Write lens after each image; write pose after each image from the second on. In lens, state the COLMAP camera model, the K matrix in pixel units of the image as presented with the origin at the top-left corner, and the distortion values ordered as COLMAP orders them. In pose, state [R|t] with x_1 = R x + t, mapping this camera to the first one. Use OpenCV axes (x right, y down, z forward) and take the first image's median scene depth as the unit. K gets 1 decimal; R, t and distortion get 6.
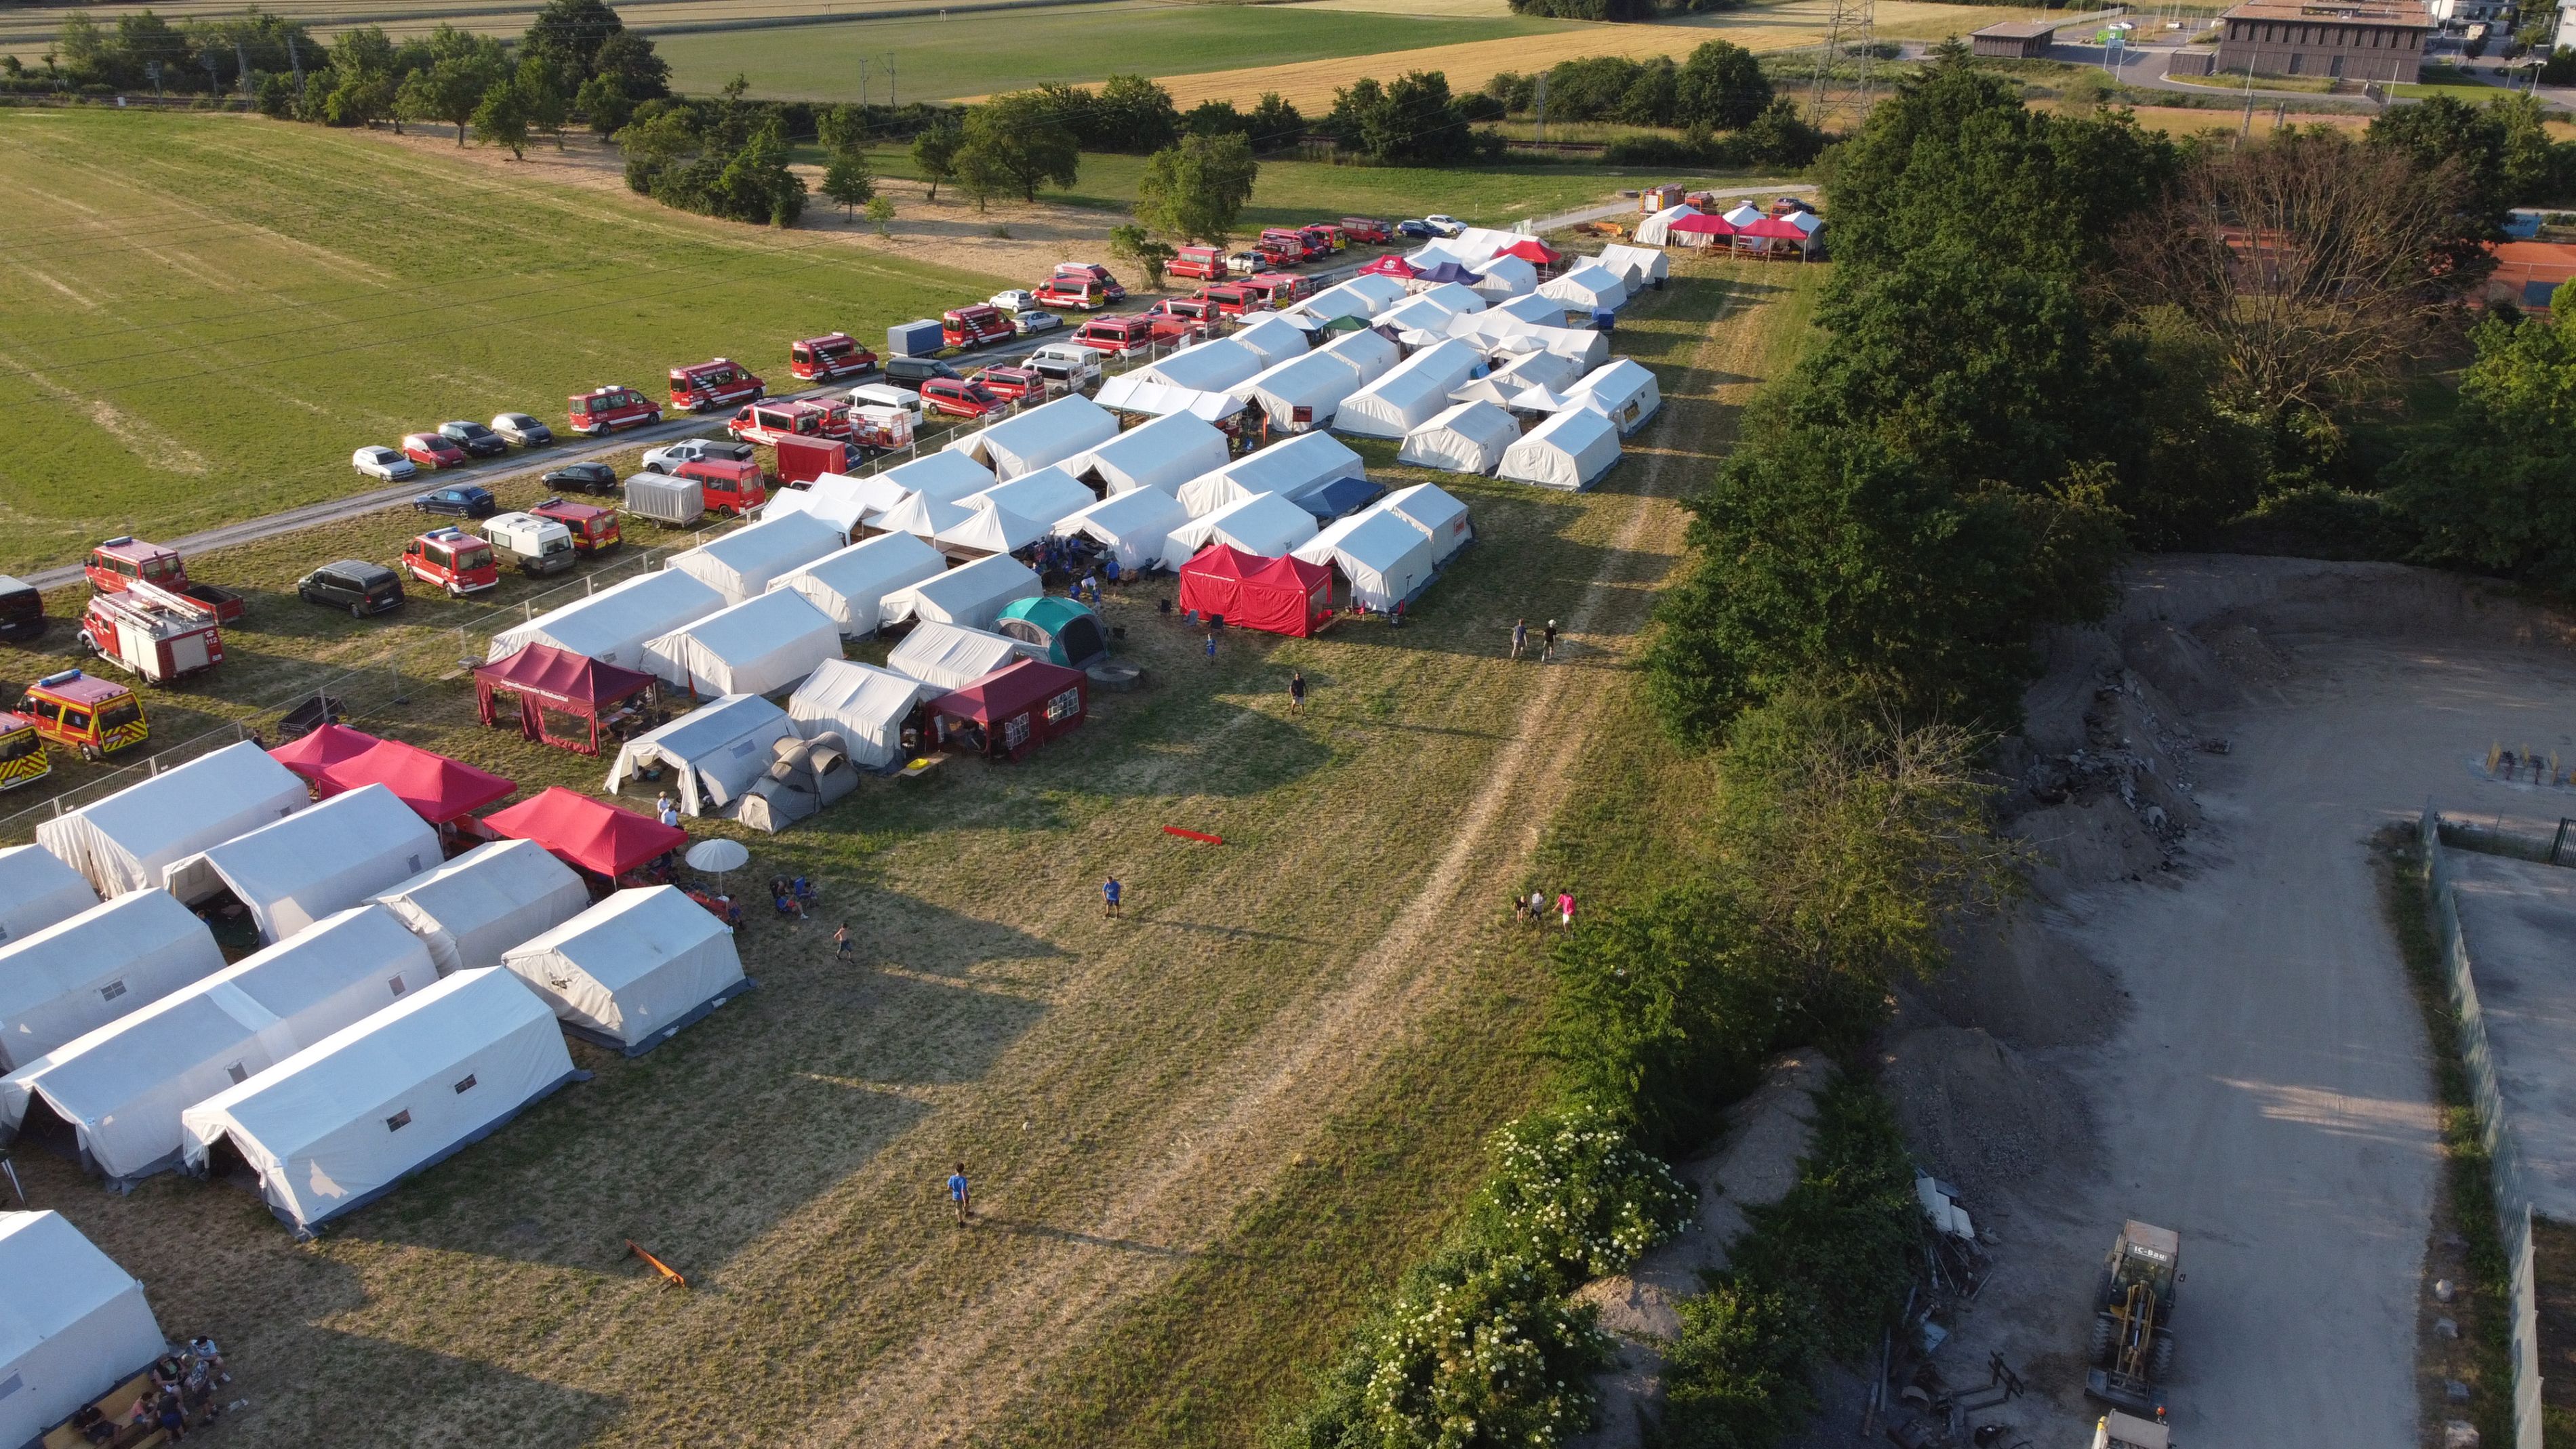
lens RADIAL K [[1953.5, 0, 1283.9], [0, 1953.5, 740.5], [0, 0, 1]] dist [-0.000667, -0.009108]
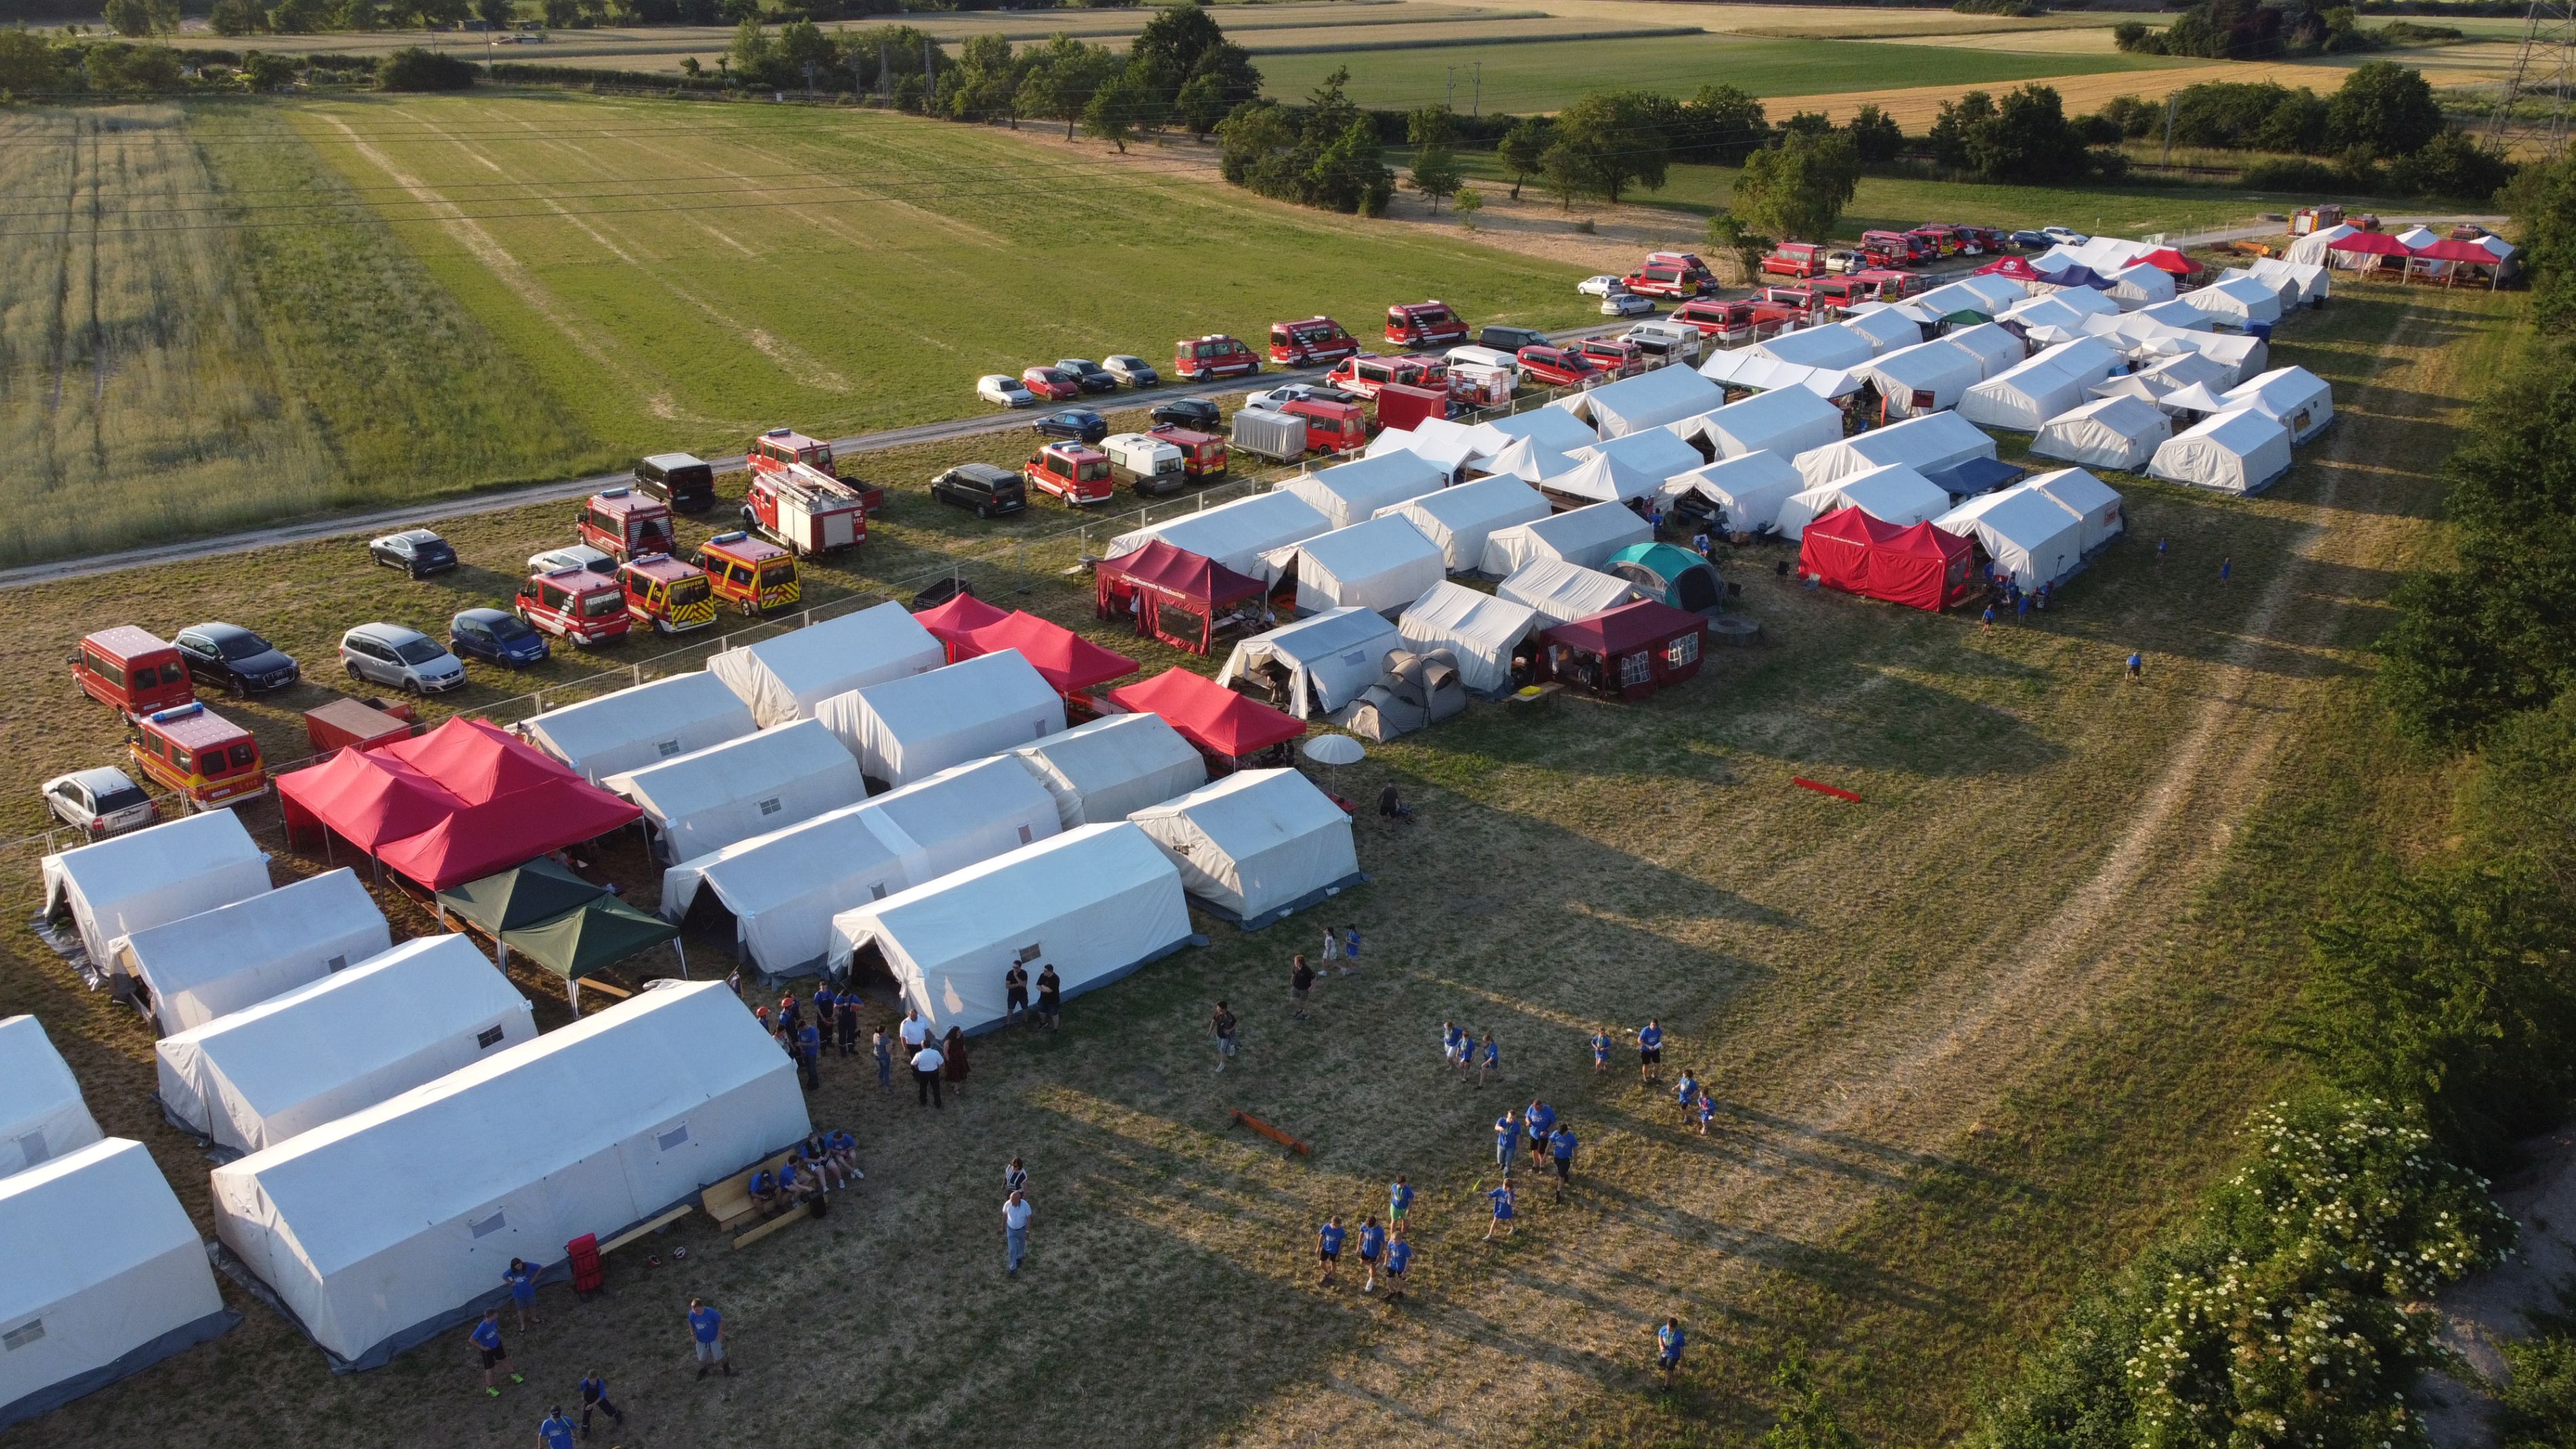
lens RADIAL K [[1953.5, 0, 1287.6], [0, 1953.5, 736.3], [0, 0, 1]] dist [-0.000667, -0.009108]
pose [[0.965581, 0.096544, -0.241522, -0.056828], [-0.102804, 0.994611, -0.013421, 0.048711], [0.238924, 0.037789, 0.970303, 0.039179]]
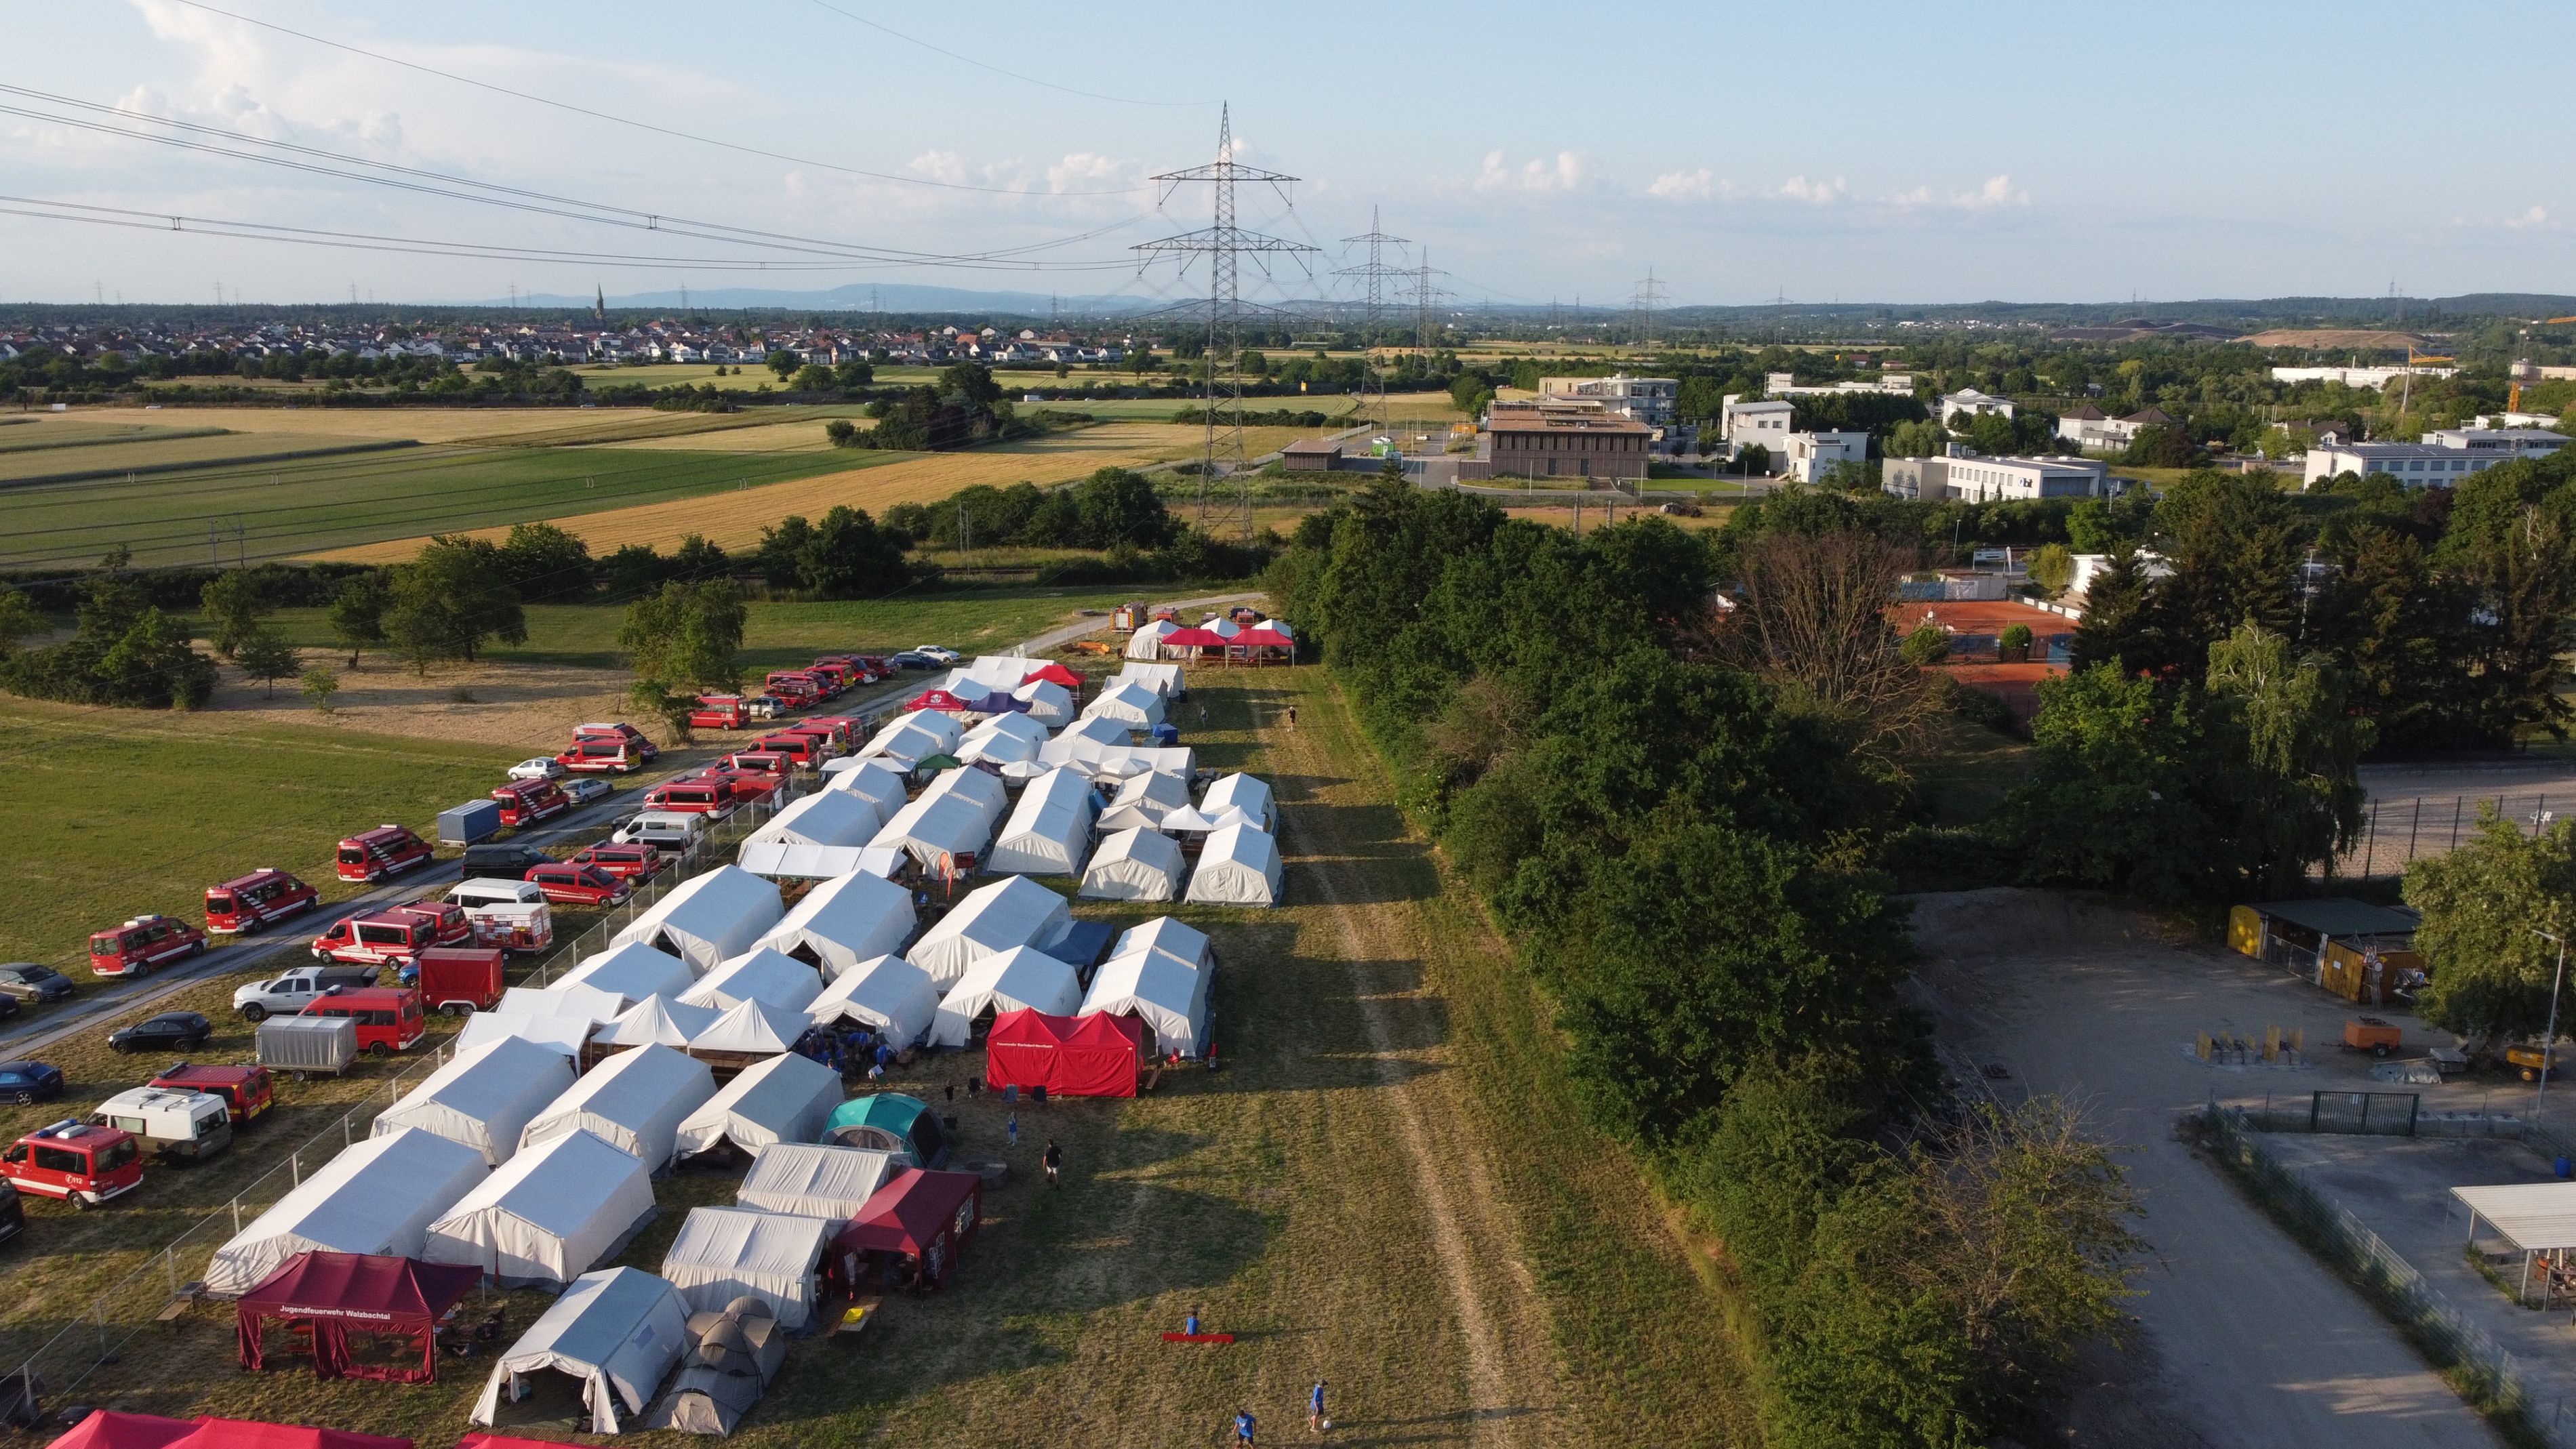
lens RADIAL K [[1953.5, 0, 1284.7], [0, 1953.5, 730.5], [0, 0, 1]] dist [-0.000667, -0.009108]
pose [[0.929061, -0.083876, 0.360292, -0.245635], [0.156479, 0.971637, -0.177304, -0.046032], [-0.335201, 0.221105, 0.915835, 0.075353]]
